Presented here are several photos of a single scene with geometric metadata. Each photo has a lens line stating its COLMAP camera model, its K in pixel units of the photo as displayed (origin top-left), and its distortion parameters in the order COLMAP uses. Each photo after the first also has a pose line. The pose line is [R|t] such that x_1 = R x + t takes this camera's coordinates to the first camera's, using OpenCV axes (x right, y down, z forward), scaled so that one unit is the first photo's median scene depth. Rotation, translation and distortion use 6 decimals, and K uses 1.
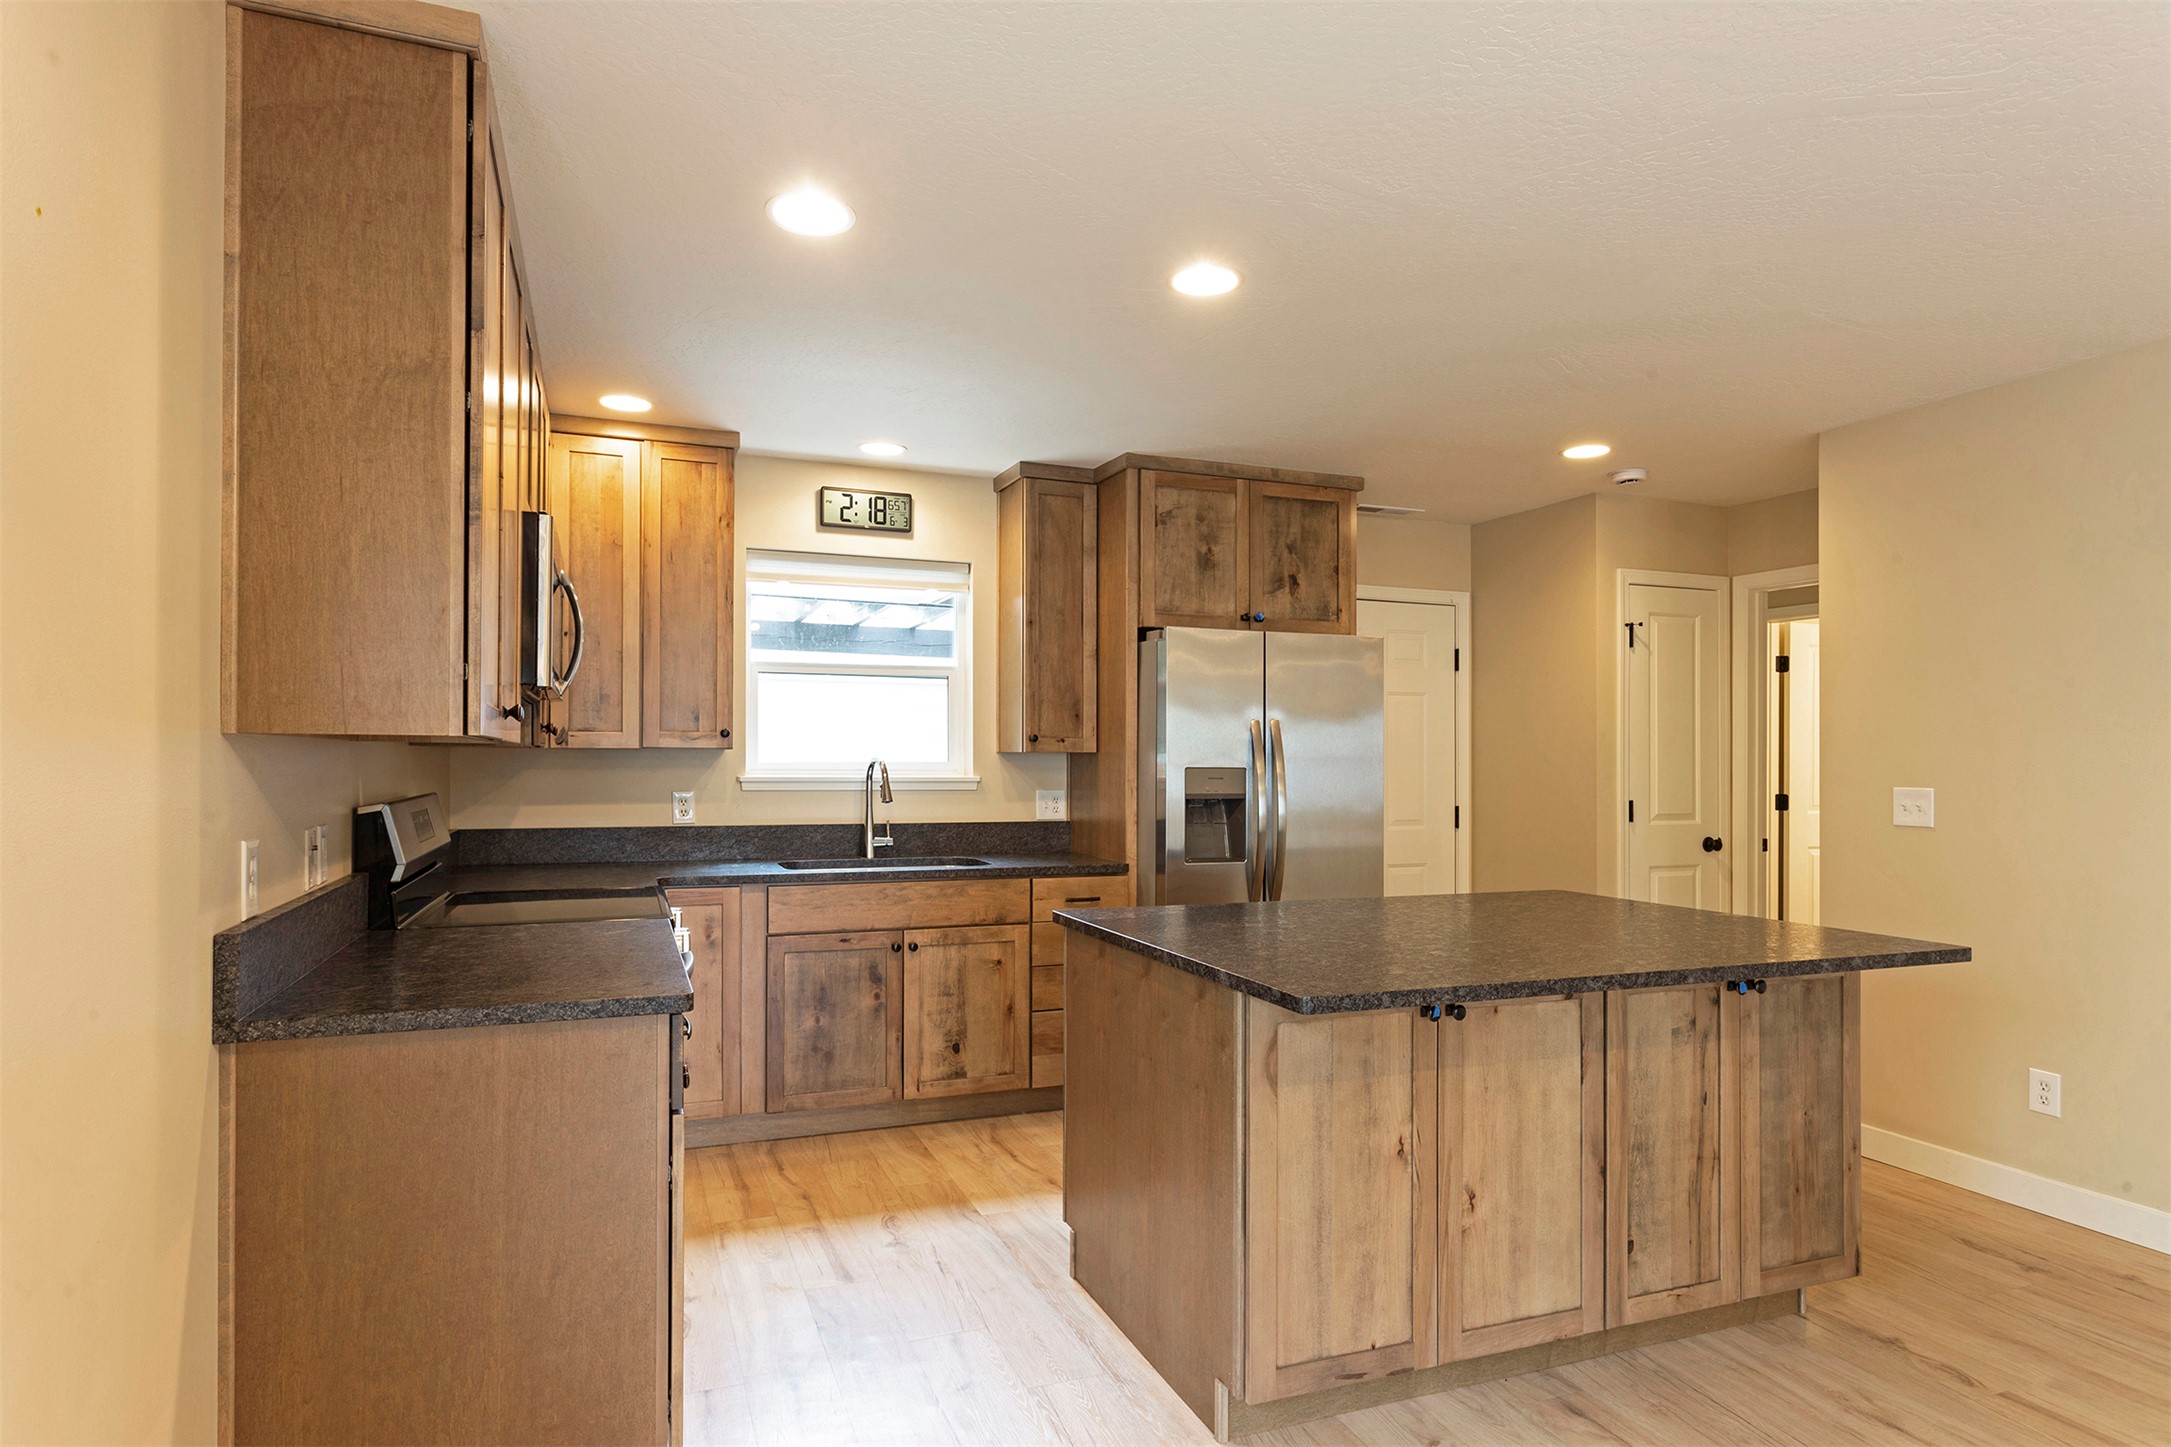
lens RADIAL K [[1183.6, 0, 1074.7], [0, 1183.6, 744.0], [0, 0, 1]] dist [0.001578, 0.000821]
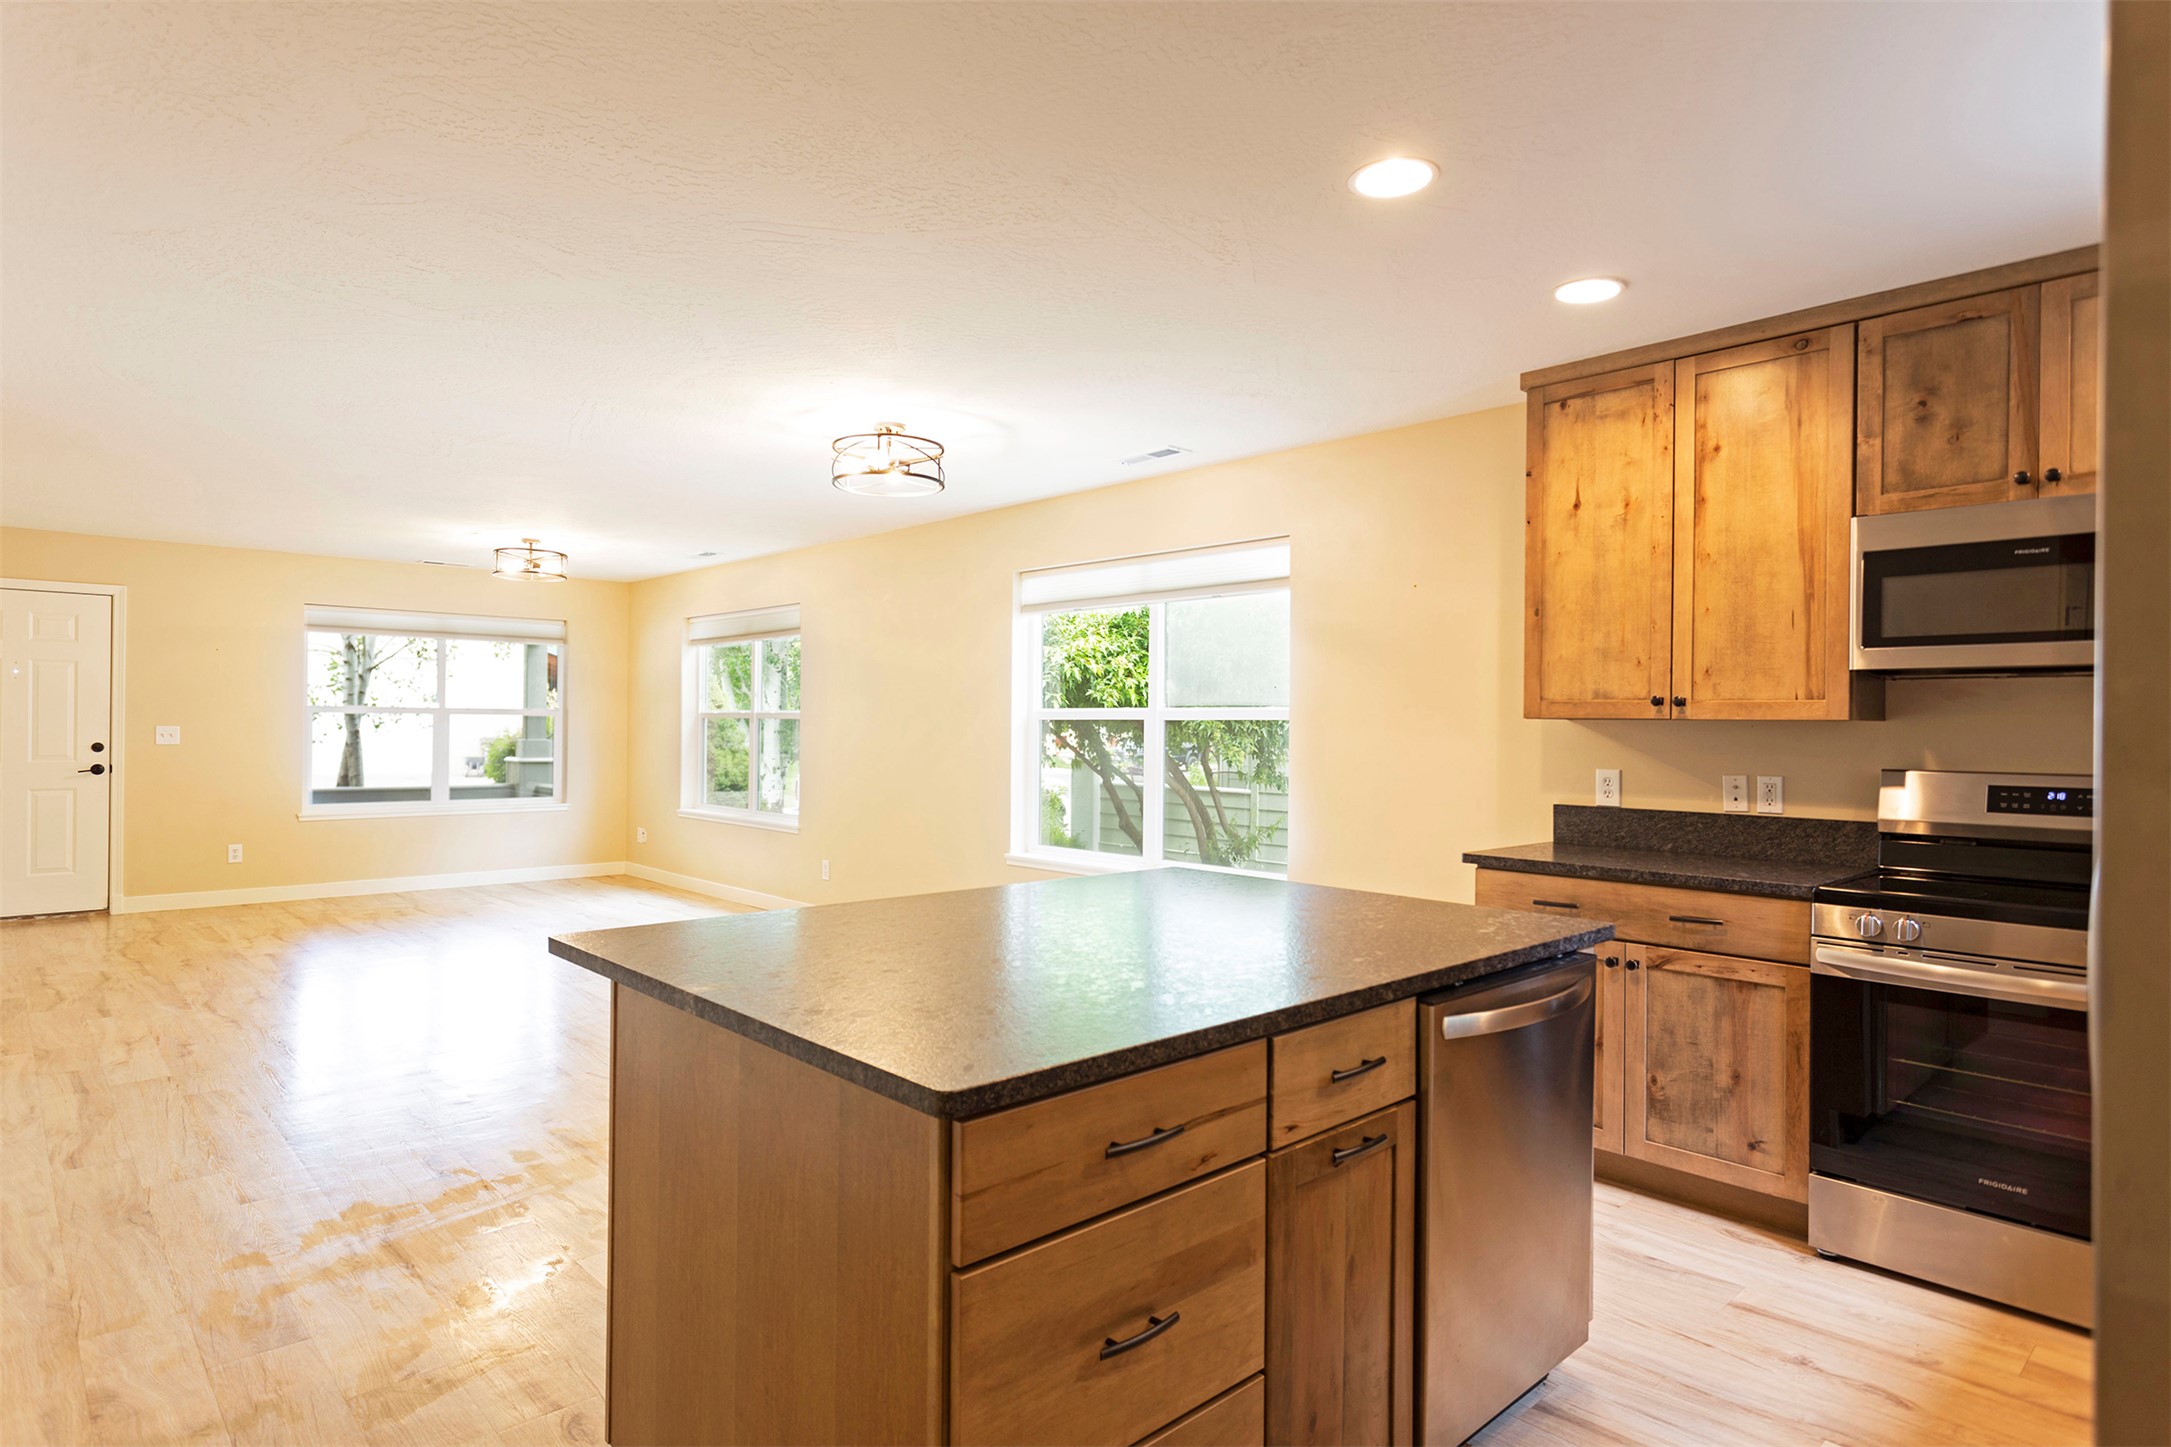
lens RADIAL K [[1192.1, 0, 1085.5], [0, 1192.1, 723.5], [0, 0, 1]] dist [0.003064, 0.001017]
pose [[-0.929231, -0.014592, -0.369211, 0.449984], [-0.009459, 0.999832, -0.015709, 0.019091], [0.369378, -0.011105, -0.929213, 1.217653]]
